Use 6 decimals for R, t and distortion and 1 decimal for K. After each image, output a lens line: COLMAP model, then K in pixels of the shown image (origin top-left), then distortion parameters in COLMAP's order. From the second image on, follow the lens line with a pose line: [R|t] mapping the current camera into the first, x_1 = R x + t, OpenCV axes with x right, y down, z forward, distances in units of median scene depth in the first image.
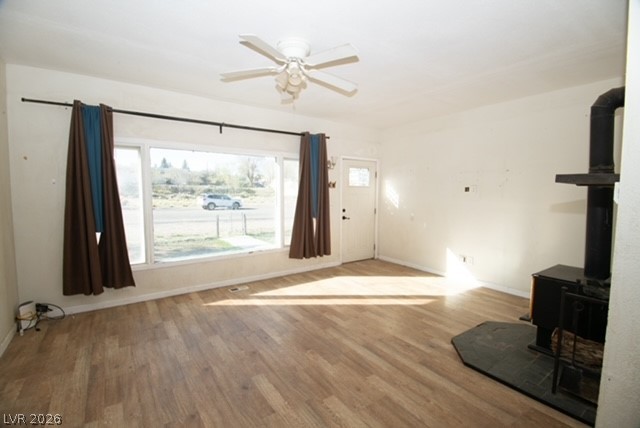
lens RADIAL K [[302.4, 0, 320.0], [0, 302.4, 214.0], [0, 0, 1]] dist [0.035281, -0.031294]
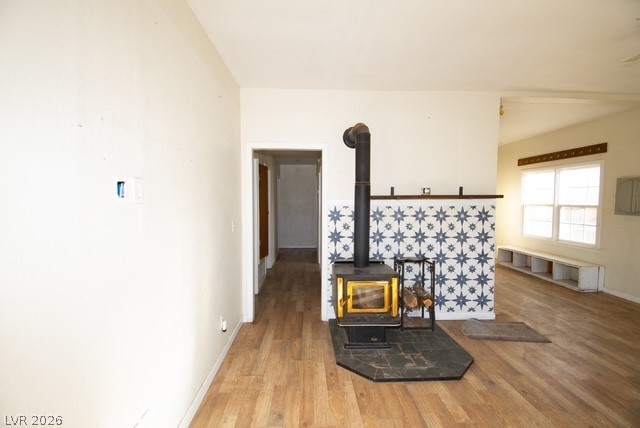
lens RADIAL K [[302.4, 0, 320.0], [0, 302.4, 214.0], [0, 0, 1]] dist [0.035281, -0.031294]
pose [[-0.841245, -0.023720, 0.540133, 0.319189], [0.032398, 0.995030, 0.094156, -0.130131], [-0.539682, 0.096707, -0.836296, 1.919174]]
